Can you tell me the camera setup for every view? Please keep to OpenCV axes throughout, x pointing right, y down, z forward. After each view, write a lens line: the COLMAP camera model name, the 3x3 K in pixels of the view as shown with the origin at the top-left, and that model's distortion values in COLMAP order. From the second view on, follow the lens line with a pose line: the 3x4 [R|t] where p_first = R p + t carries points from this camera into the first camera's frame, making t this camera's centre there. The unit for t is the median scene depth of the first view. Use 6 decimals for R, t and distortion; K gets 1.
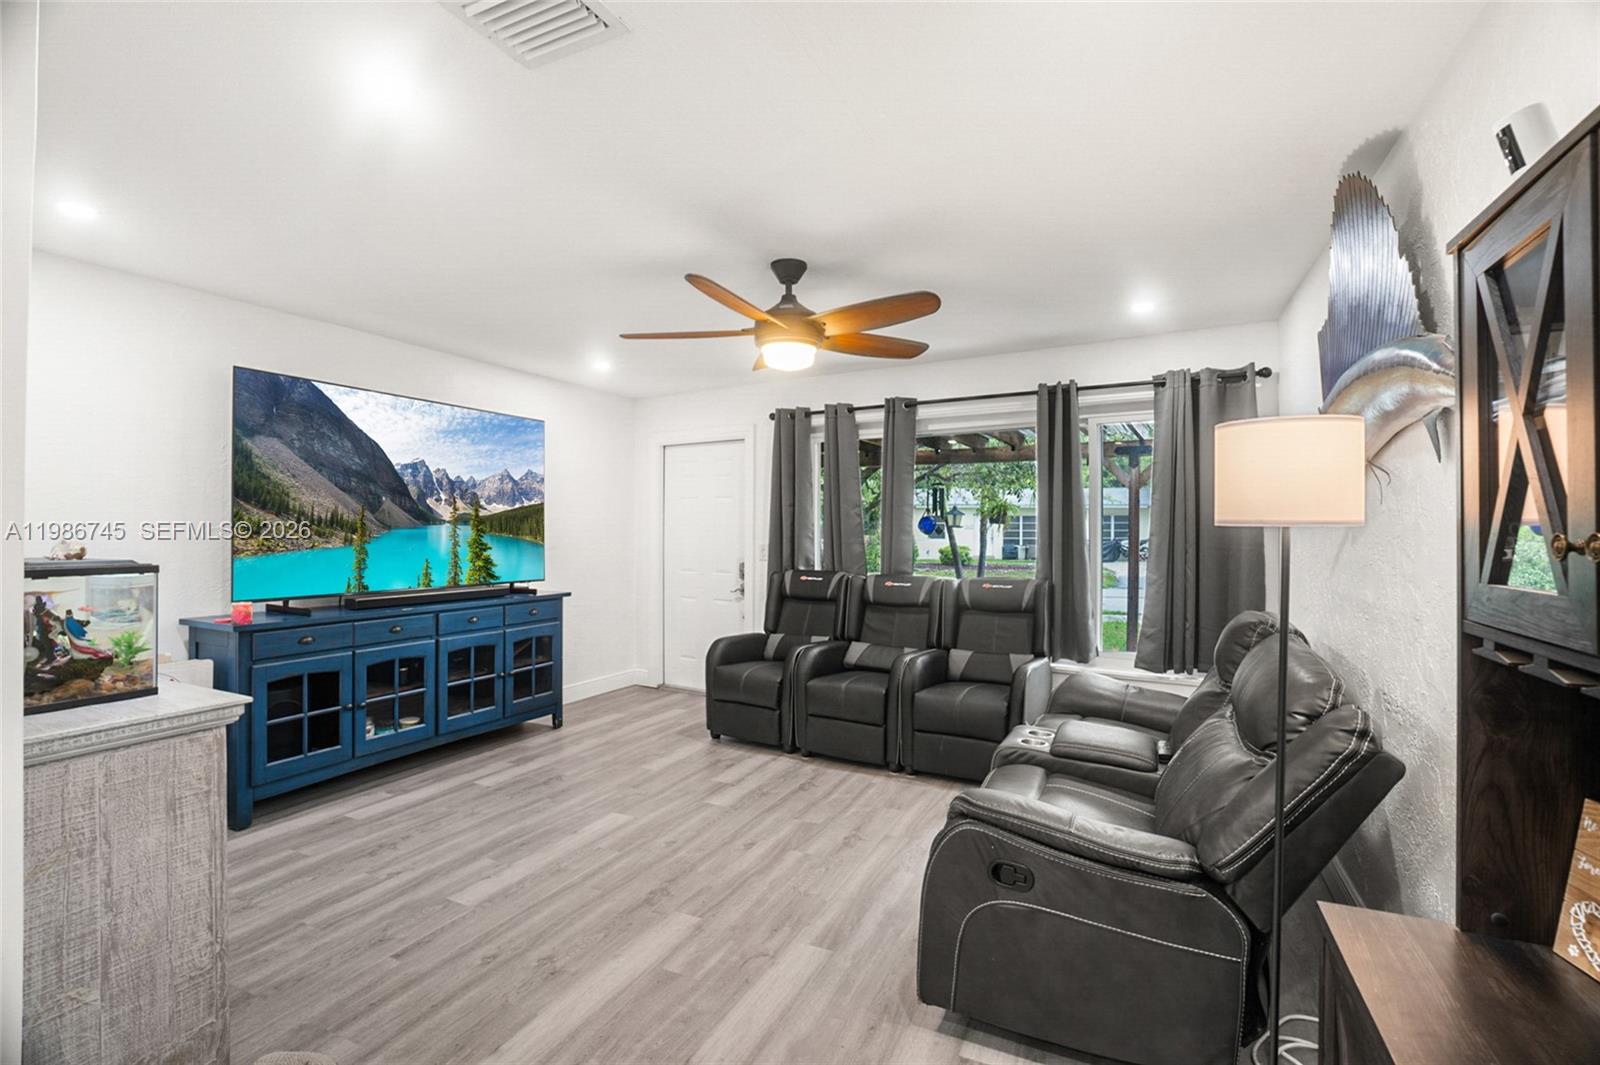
lens RADIAL K [[735.3, 0, 797.8], [0, 735.3, 527.3], [0, 0, 1]] dist [-0.054509, 0.008827]
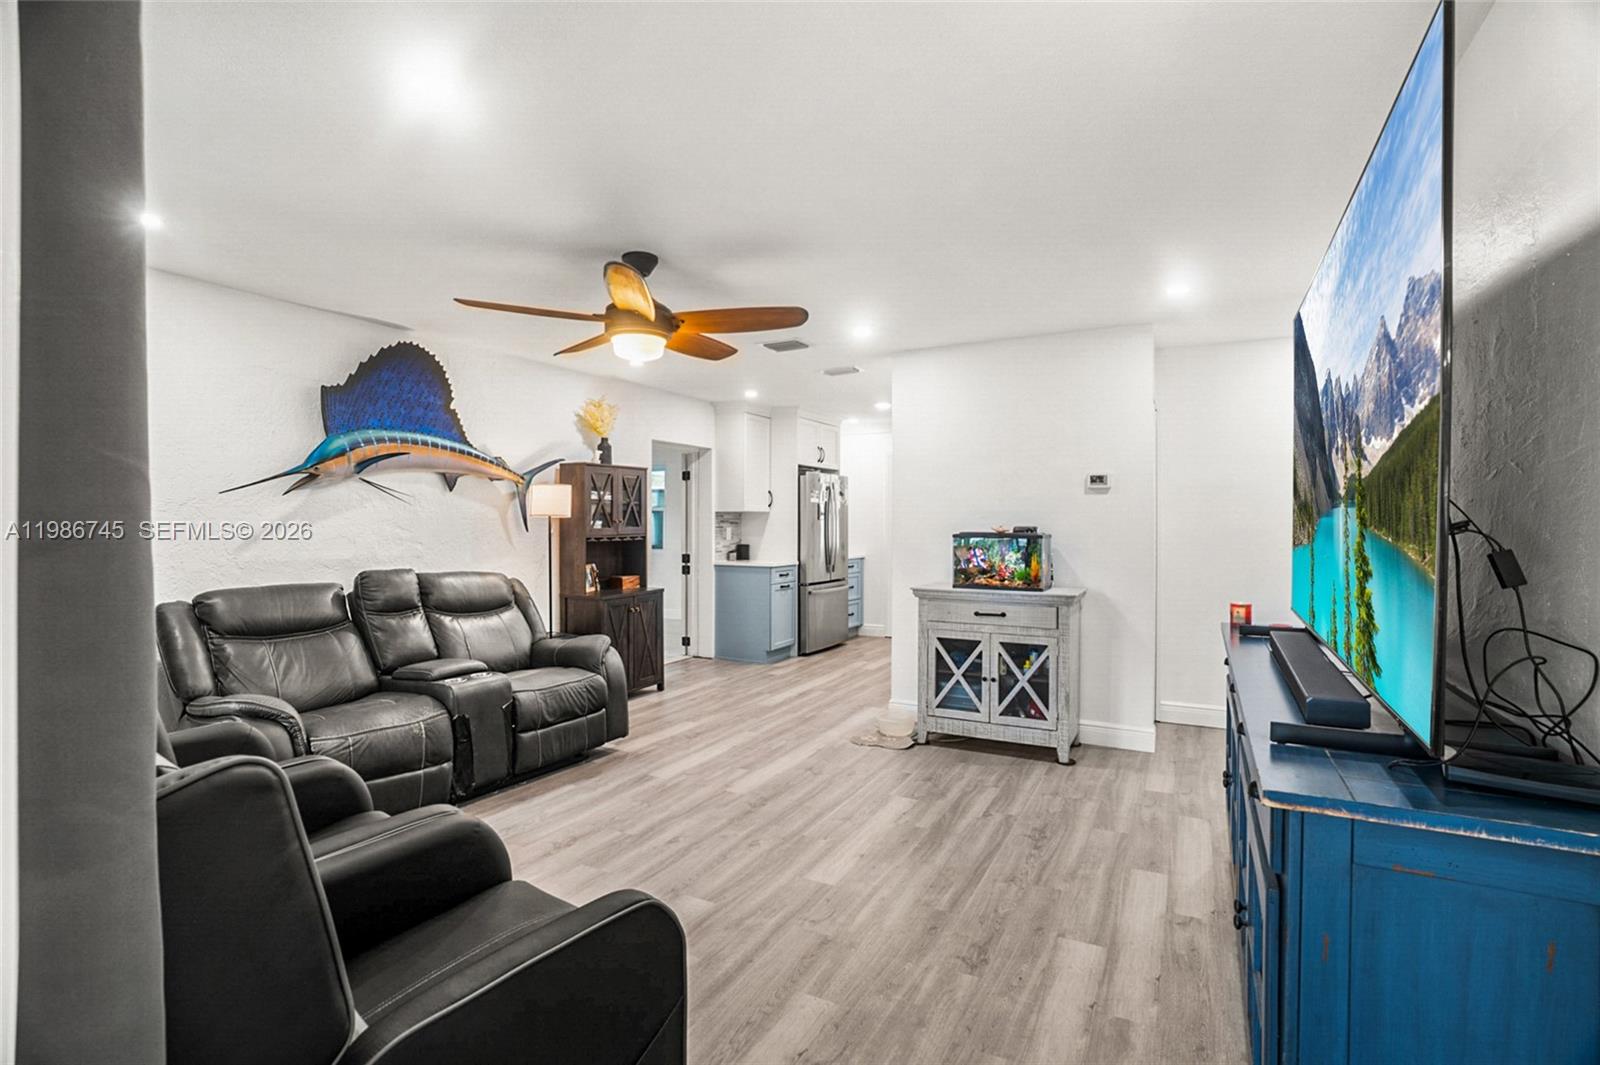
lens RADIAL K [[735.3, 0, 797.0], [0, 735.3, 524.8], [0, 0, 1]] dist [-0.054509, 0.008827]
pose [[-0.998547, -0.006765, 0.053468, -0.296469], [-0.006831, 0.999976, -0.001052, 0.015117], [-0.053459, -0.001416, -0.998569, 2.069775]]
